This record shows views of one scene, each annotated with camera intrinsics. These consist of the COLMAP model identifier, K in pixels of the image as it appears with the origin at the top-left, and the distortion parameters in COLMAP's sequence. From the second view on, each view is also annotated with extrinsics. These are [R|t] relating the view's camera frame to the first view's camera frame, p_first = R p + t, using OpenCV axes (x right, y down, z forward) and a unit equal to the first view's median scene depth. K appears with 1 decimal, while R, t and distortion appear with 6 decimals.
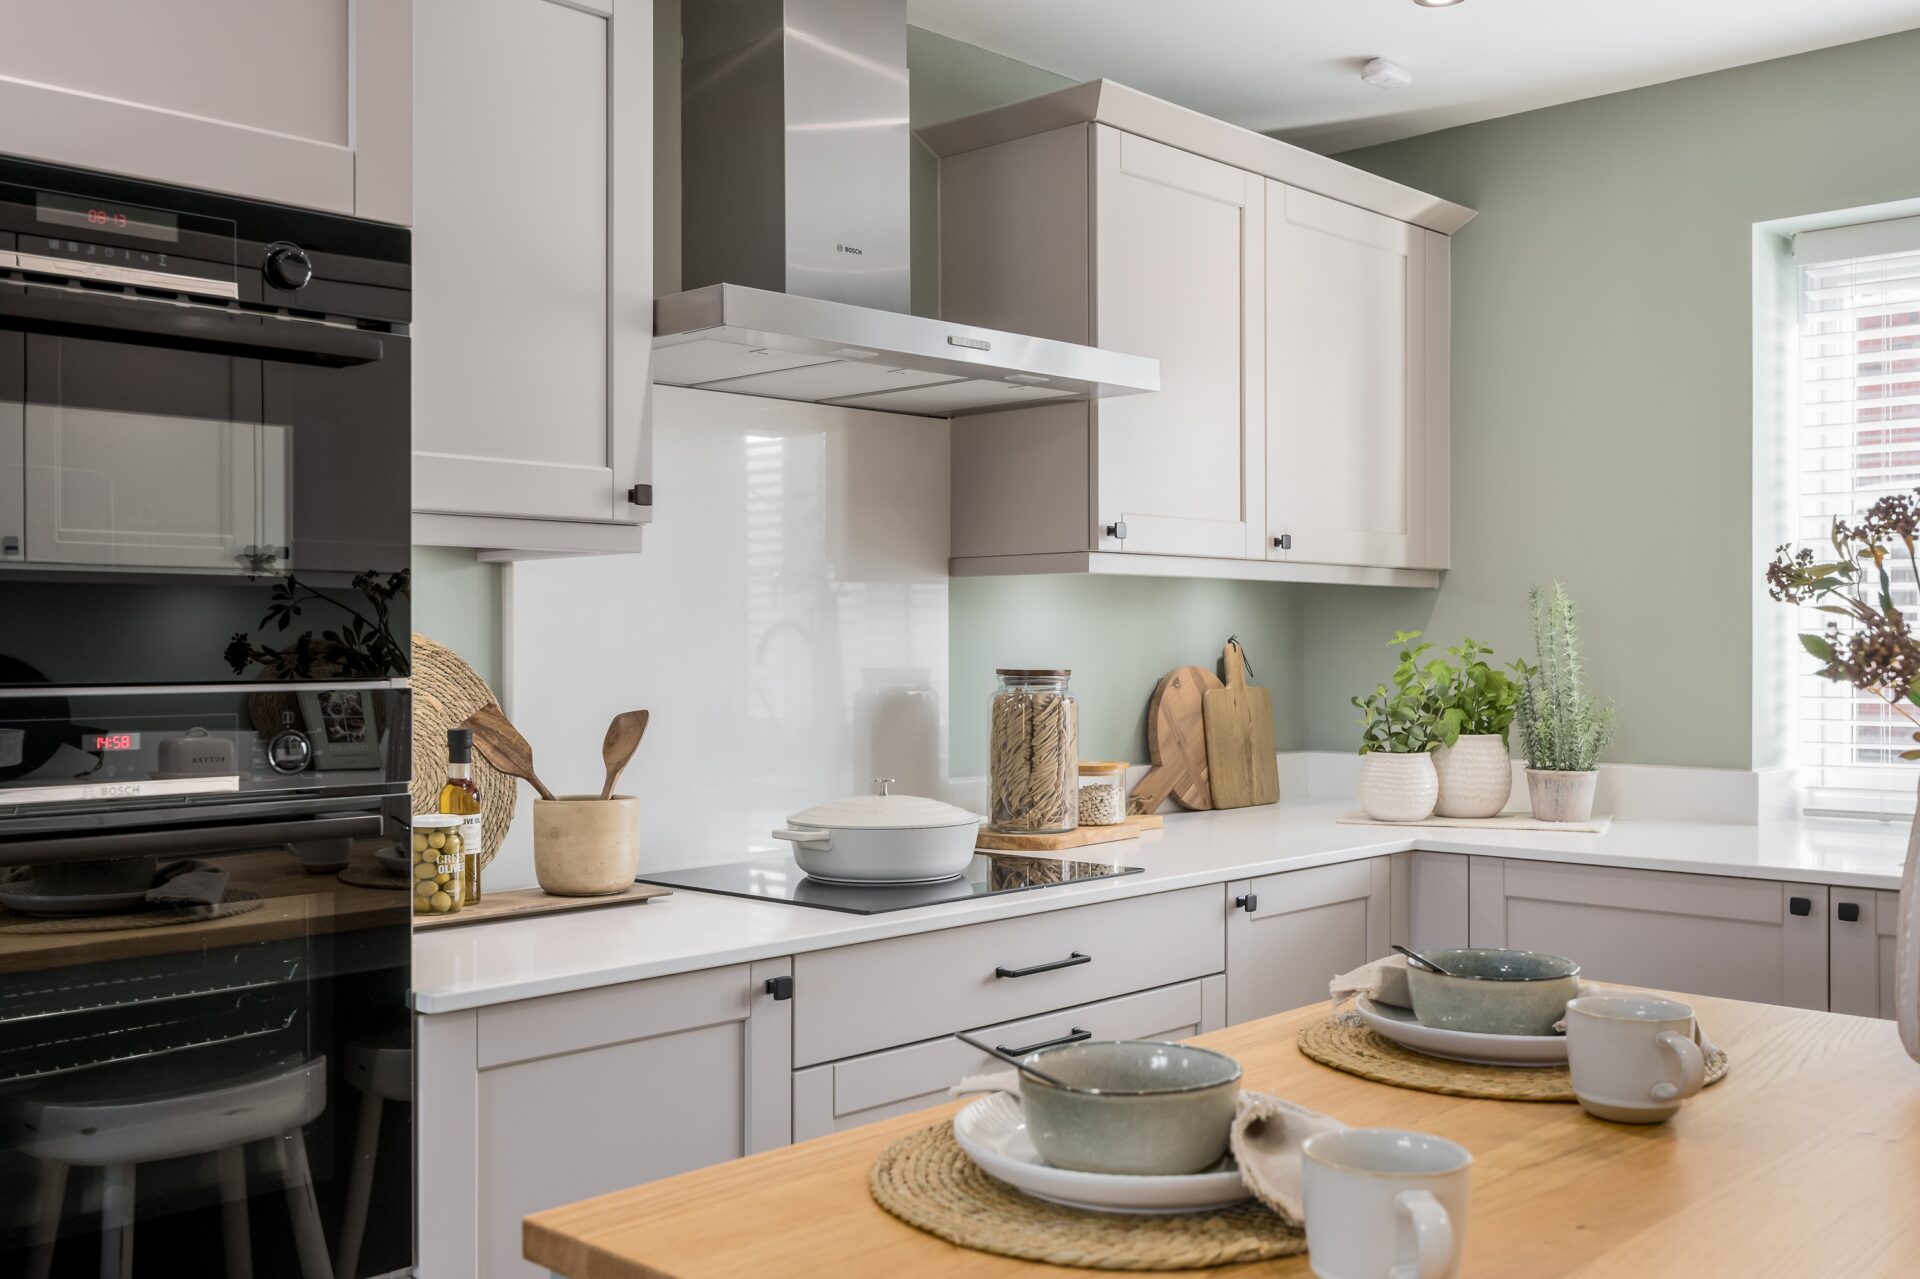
lens RADIAL K [[1809.0, 0, 960.0], [0, 1809.0, 637.0], [0, 0, 1]] dist [0.006394, 0.000000]
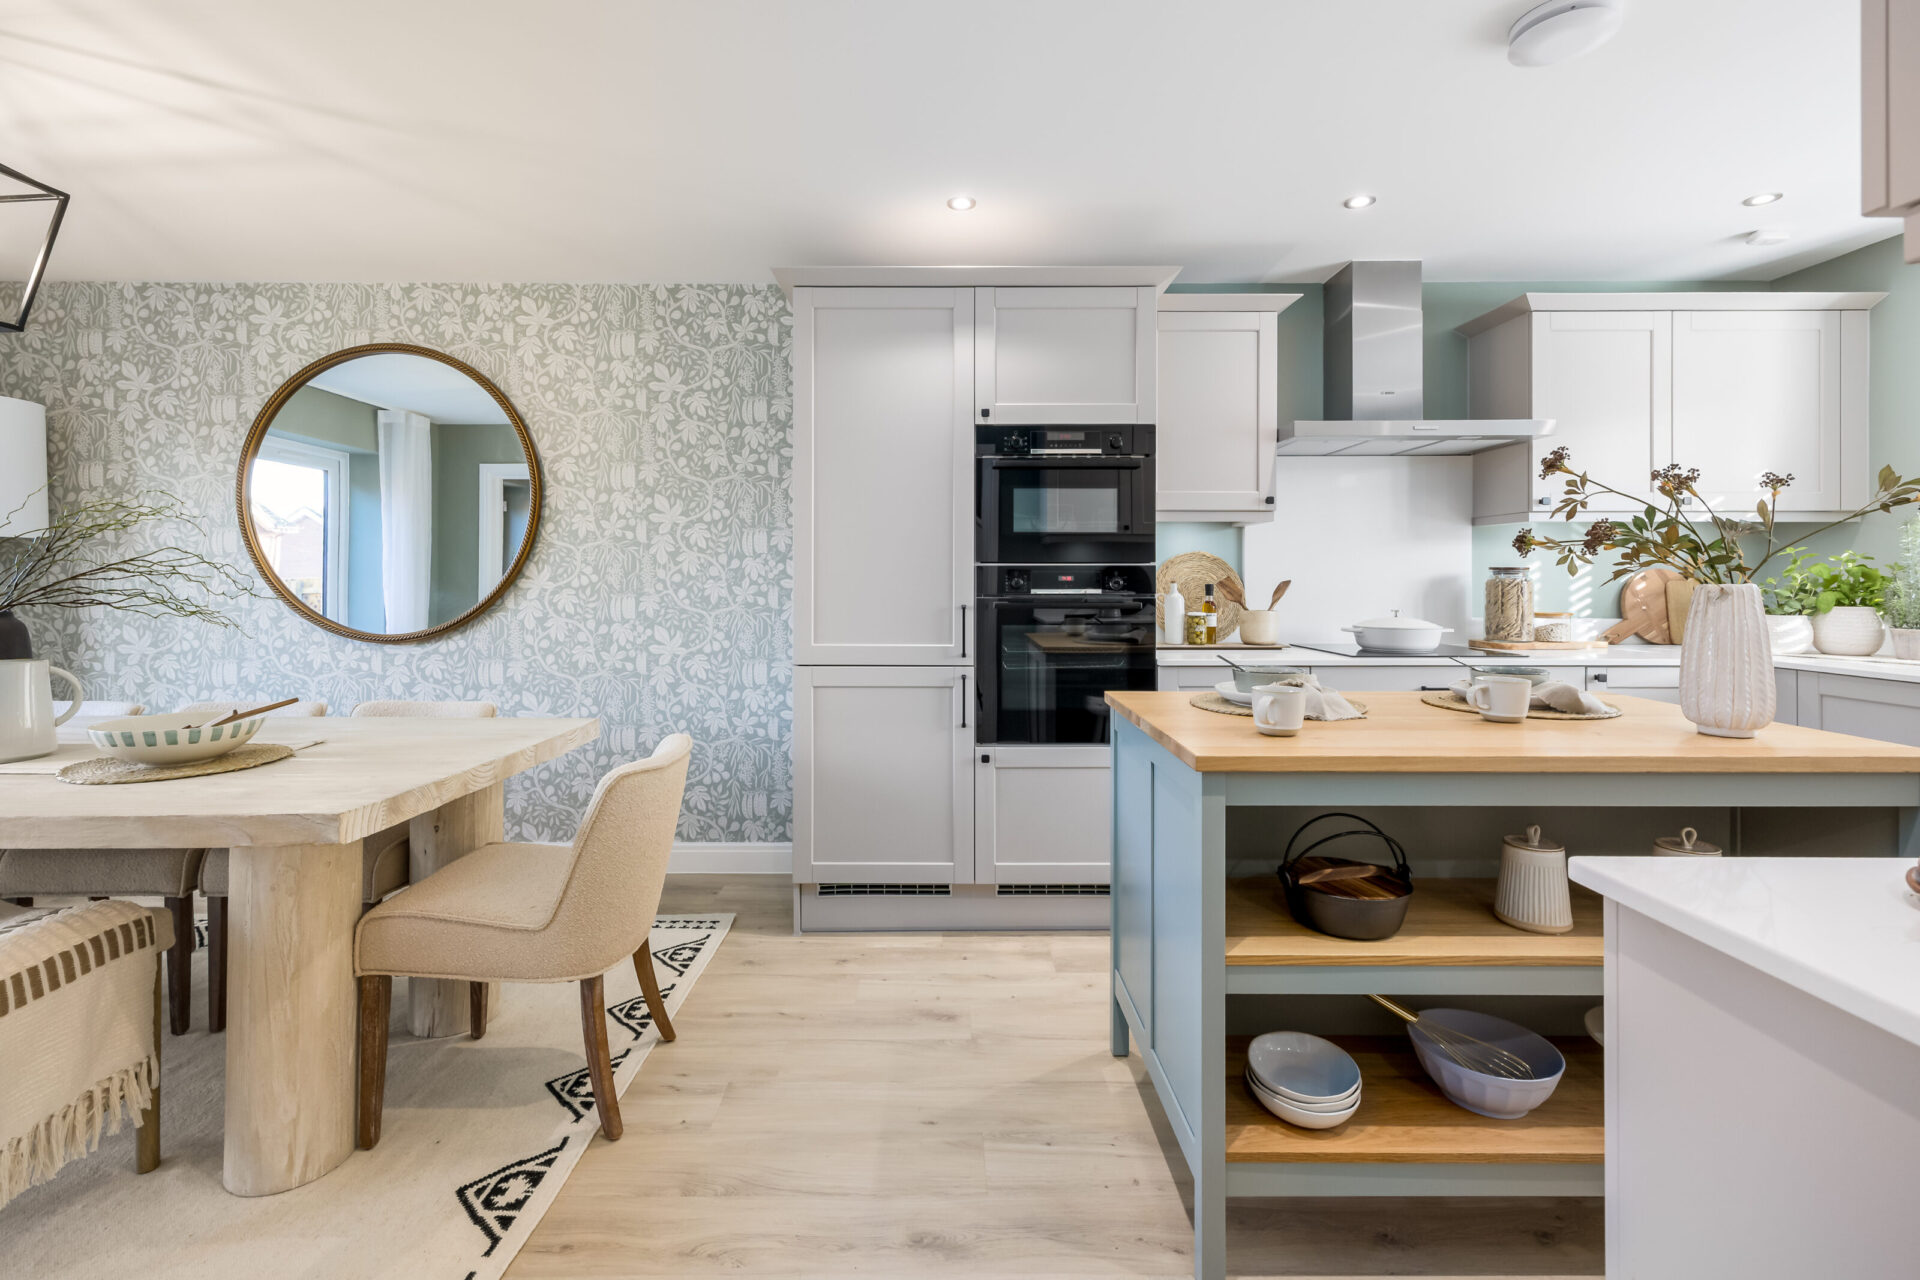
lens RADIAL K [[760.7, 0, 932.6], [0, 760.7, 570.5], [0, 0, 1]] dist [0.003068, -0.000307]
pose [[0.700566, 0.001434, -0.713586, 0.212857], [0.002109, 0.999989, 0.004080, 0.016803], [0.713585, -0.004363, 0.700555, -0.135867]]
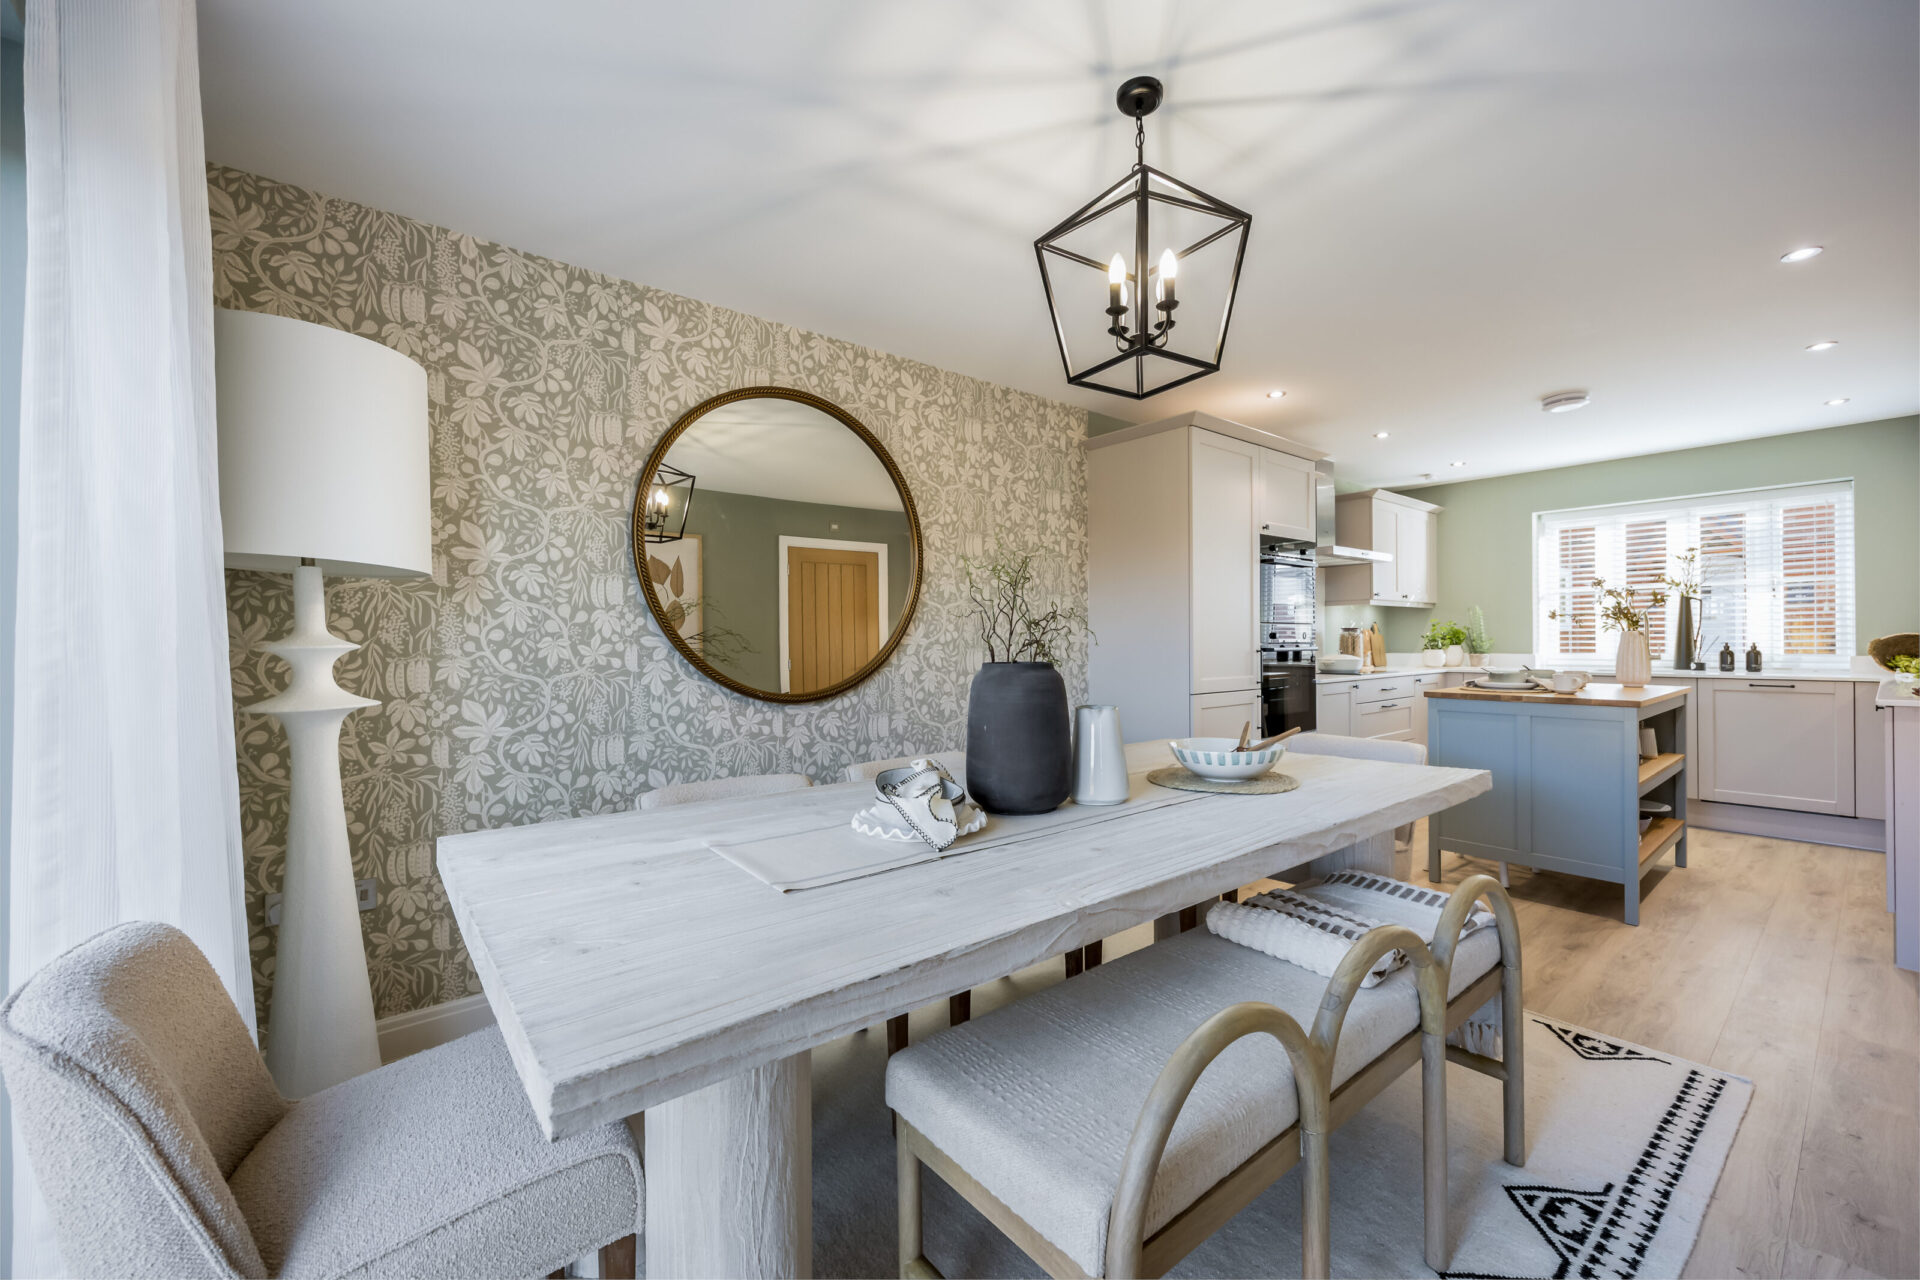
lens RADIAL K [[760.7, 0, 944.6], [0, 760.7, 643.9], [0, 0, 1]] dist [0.003068, -0.000307]
pose [[0.992825, -0.007220, -0.119356, -0.690824], [0.008115, 0.999942, 0.007018, 0.035107], [0.119298, -0.007936, 0.992827, -0.863995]]
